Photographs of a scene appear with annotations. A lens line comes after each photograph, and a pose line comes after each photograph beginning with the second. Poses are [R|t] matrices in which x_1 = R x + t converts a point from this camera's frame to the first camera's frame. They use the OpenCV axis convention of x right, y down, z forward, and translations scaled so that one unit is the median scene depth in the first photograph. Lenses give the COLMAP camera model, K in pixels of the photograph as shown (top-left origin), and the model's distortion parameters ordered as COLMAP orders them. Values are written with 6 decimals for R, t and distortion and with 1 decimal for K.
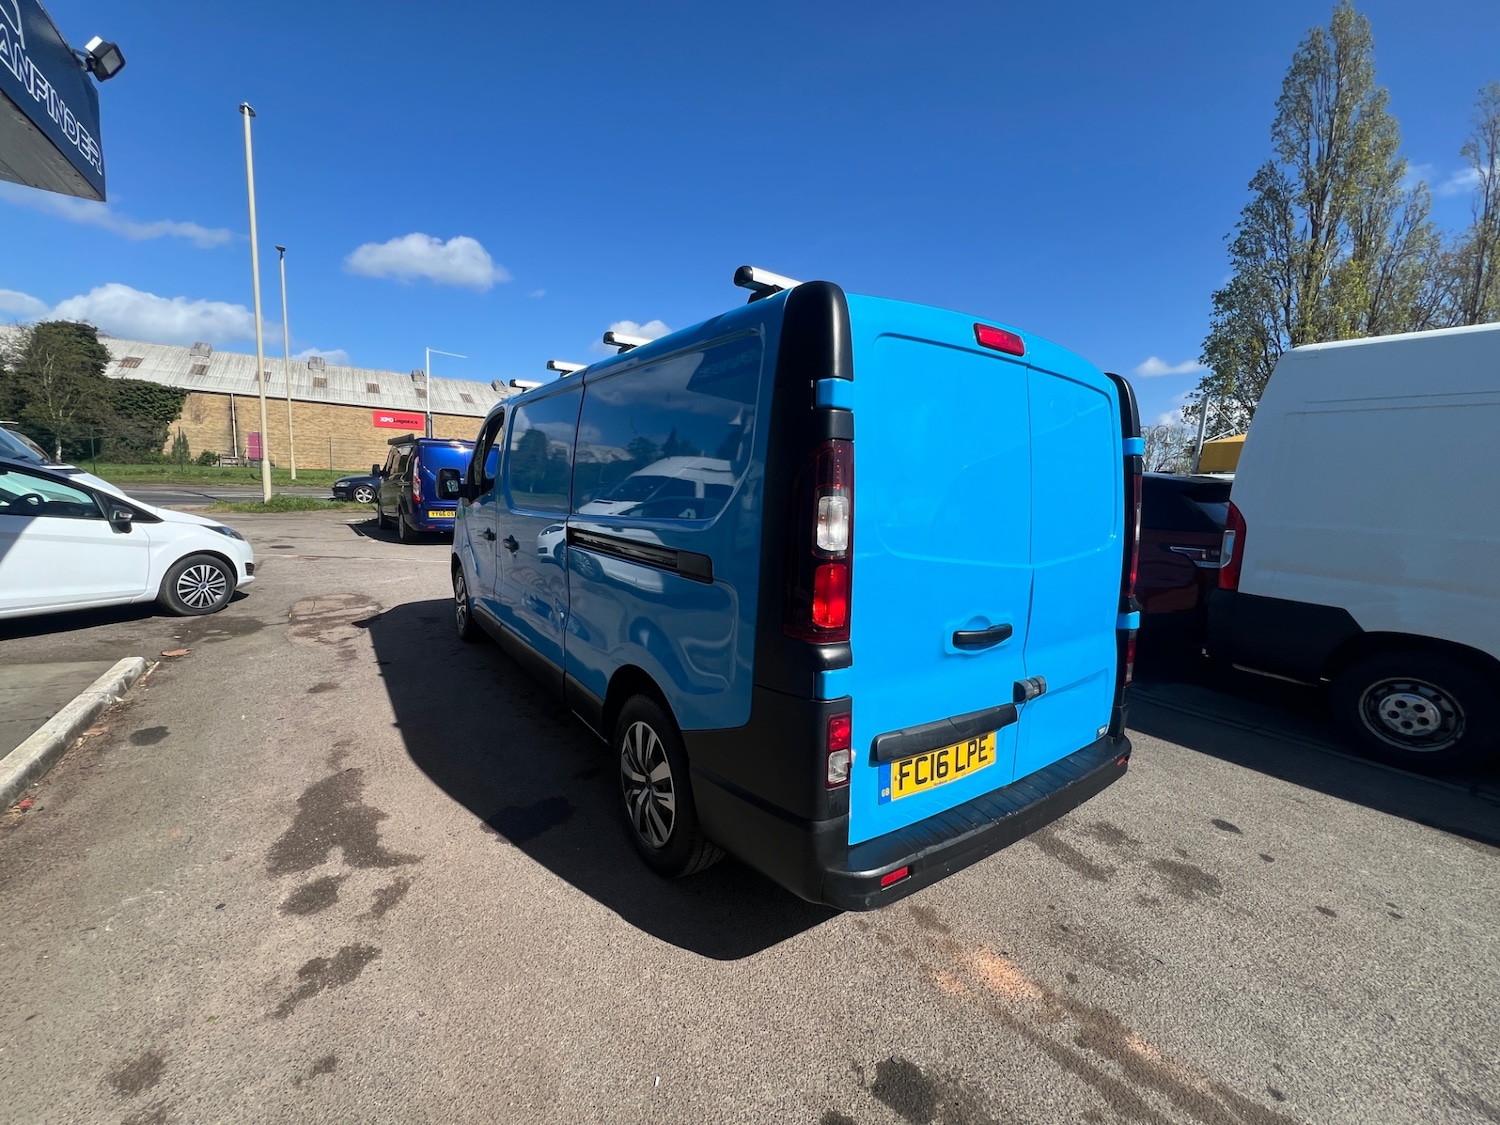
lens RADIAL K [[597.8, 0, 747.0], [0, 597.8, 559.8], [0, 0, 1]] dist [-0.001240, 0.000030]
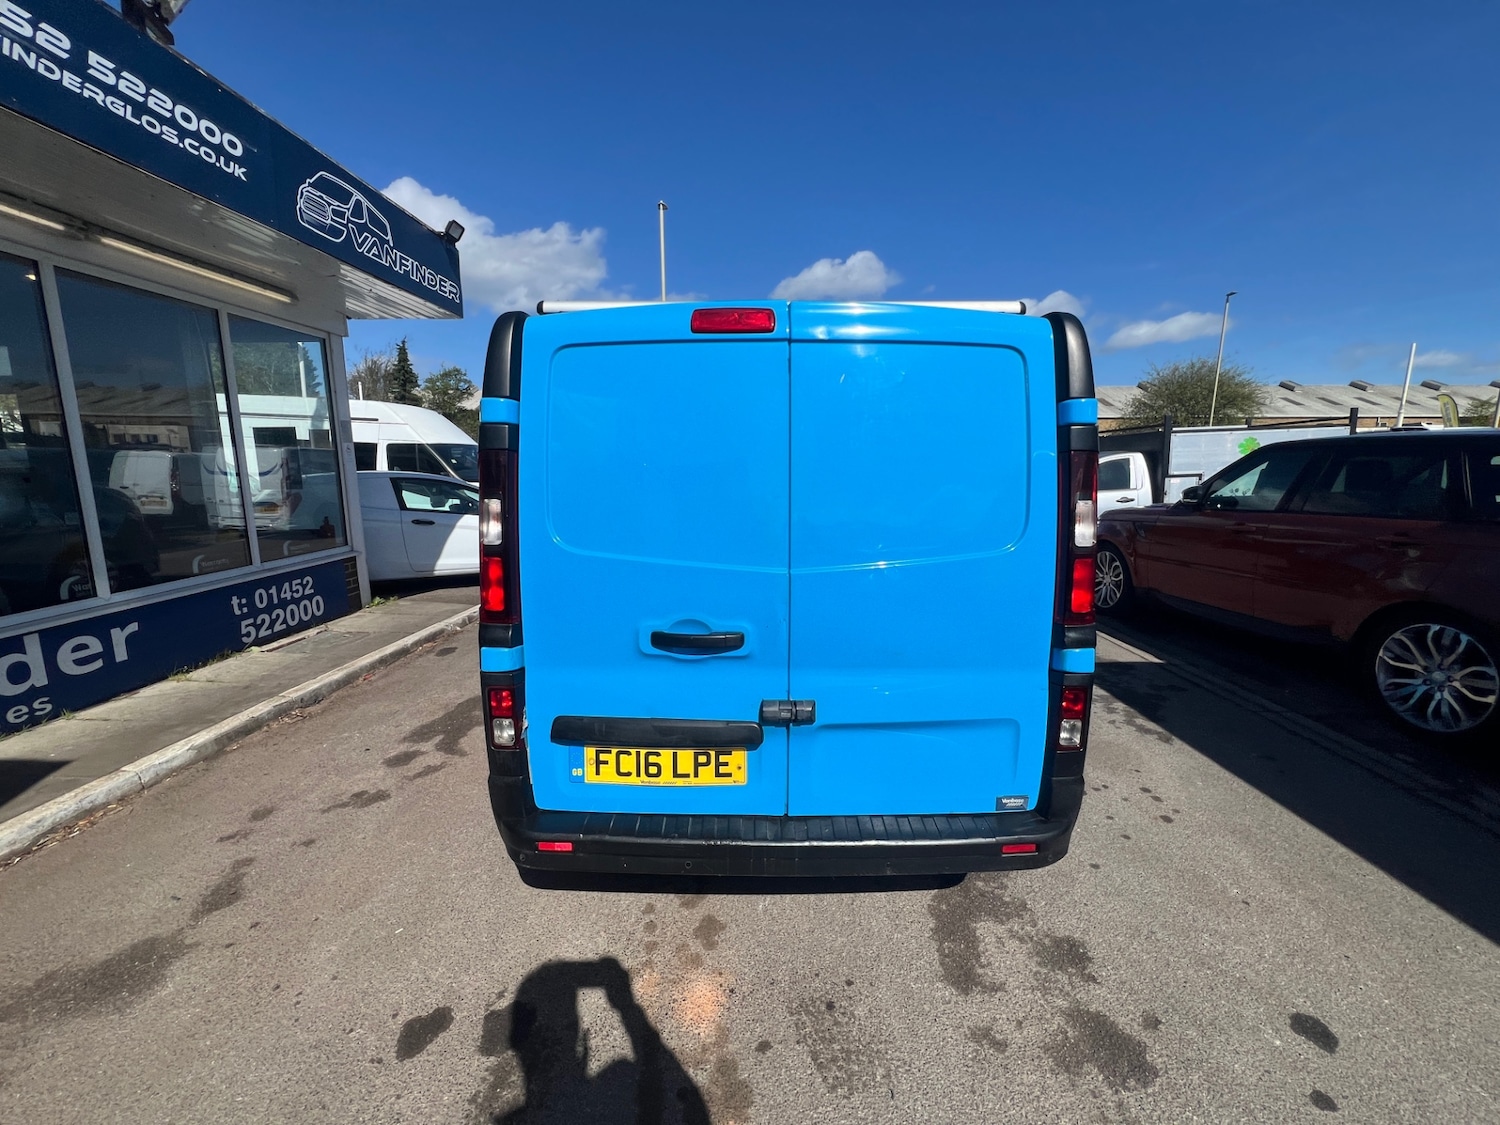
lens RADIAL K [[597.8, 0, 746.5], [0, 597.8, 560.2], [0, 0, 1]] dist [-0.001240, 0.000030]
pose [[0.812569, 0.040976, -0.581423, 0.625232], [-0.035039, 0.999156, 0.021446, -0.014533], [0.581811, 0.002947, 0.813319, 0.173982]]
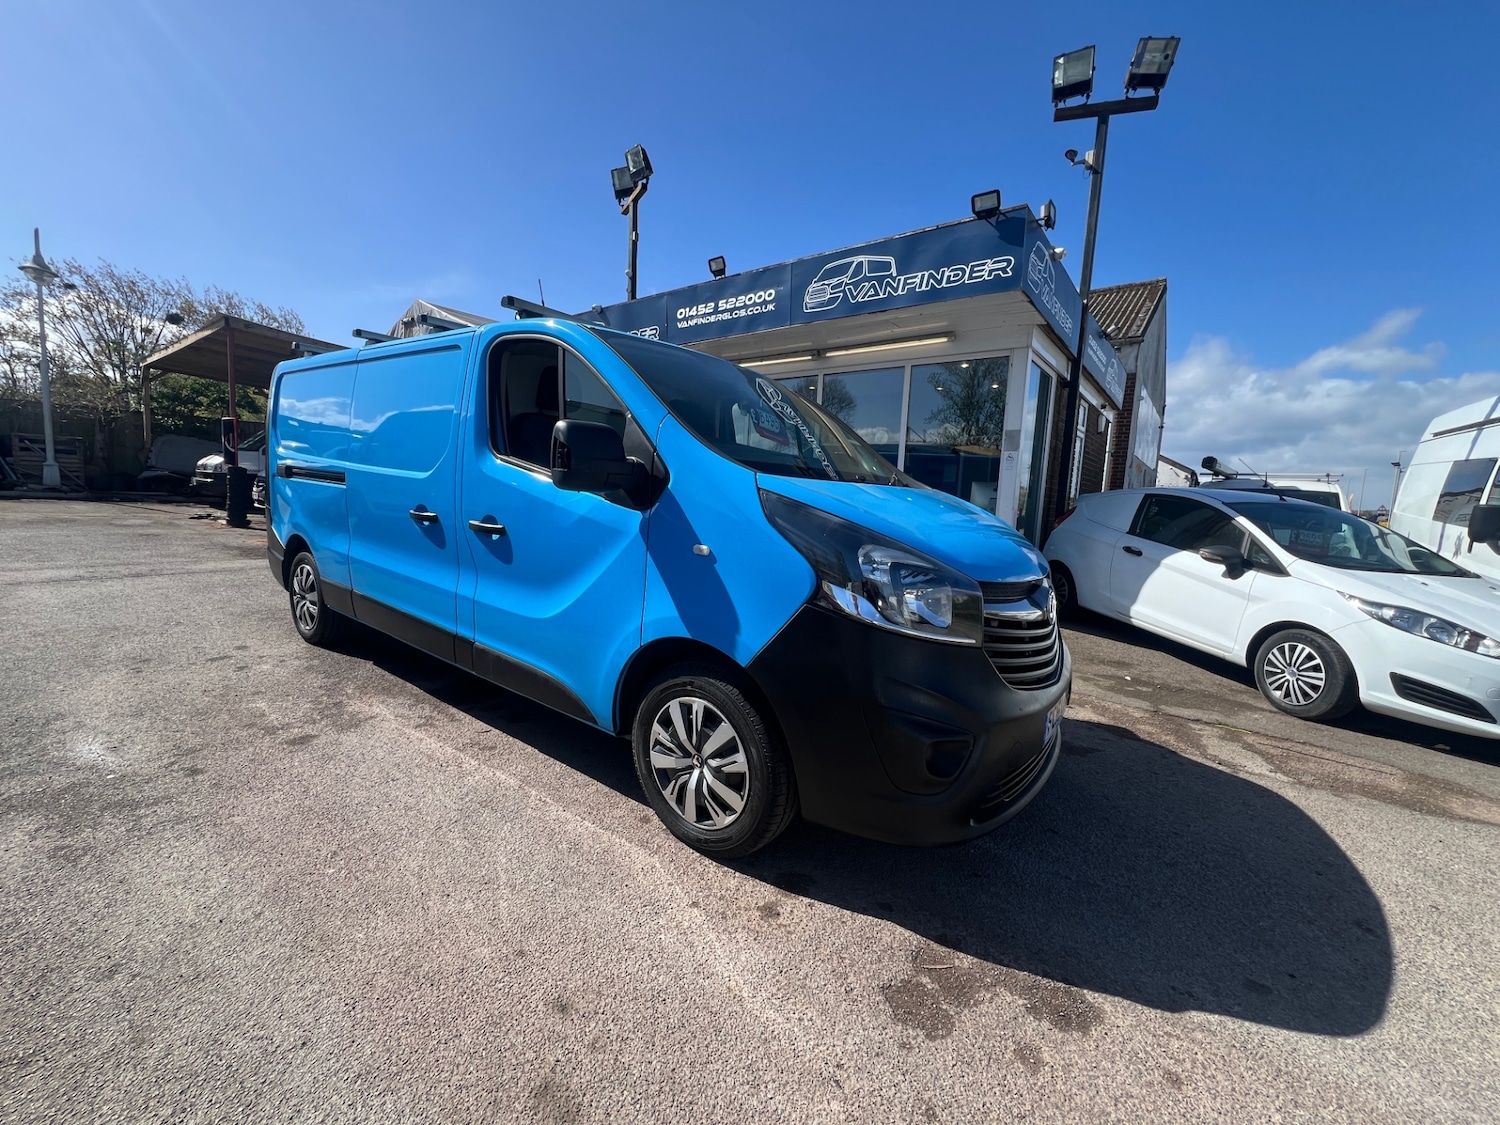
lens RADIAL K [[597.8, 0, 746.6], [0, 597.8, 560.3], [0, 0, 1]] dist [-0.001240, 0.000030]
pose [[-0.944918, -0.063661, -0.321057, -0.140390], [-0.141234, 0.964188, 0.224489, -0.288976], [0.295268, 0.257468, -0.920069, 2.734678]]
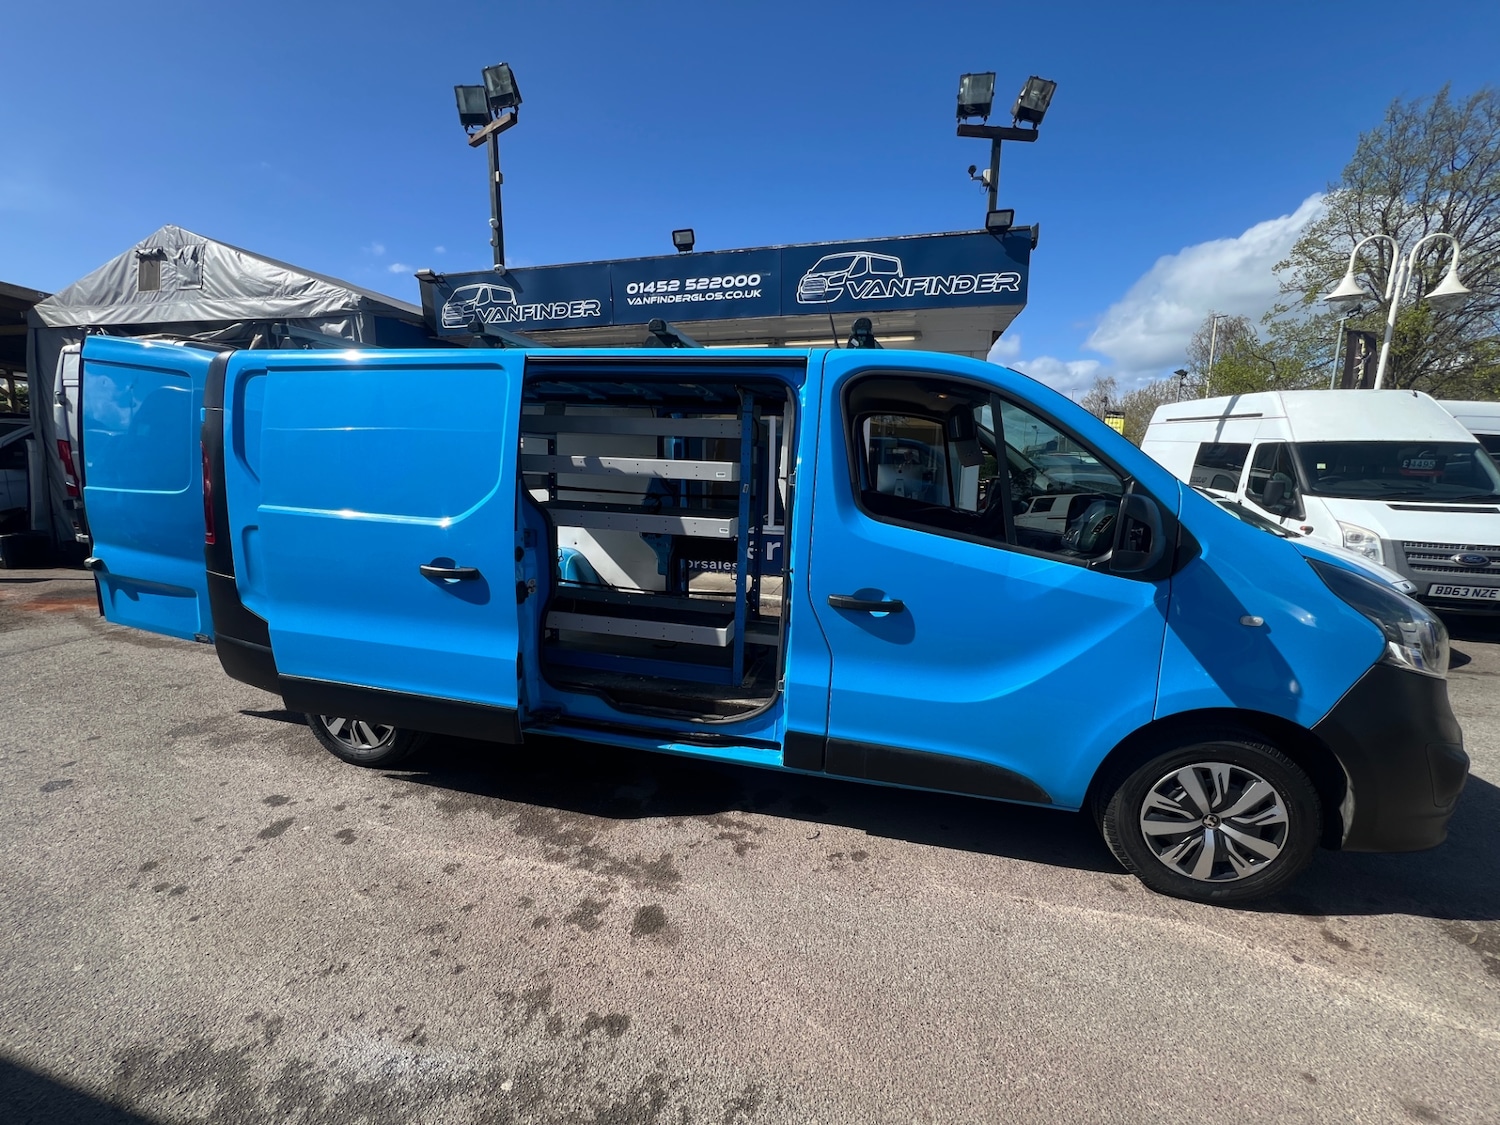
lens RADIAL K [[597.8, 0, 746.5], [0, 597.8, 560.2], [0, 0, 1]] dist [-0.001240, 0.000030]
pose [[-0.741408, 0.043514, -0.669642, 0.560902], [-0.145915, 0.963565, 0.224167, -0.277278], [0.654998, 0.263910, -0.708046, 2.188885]]
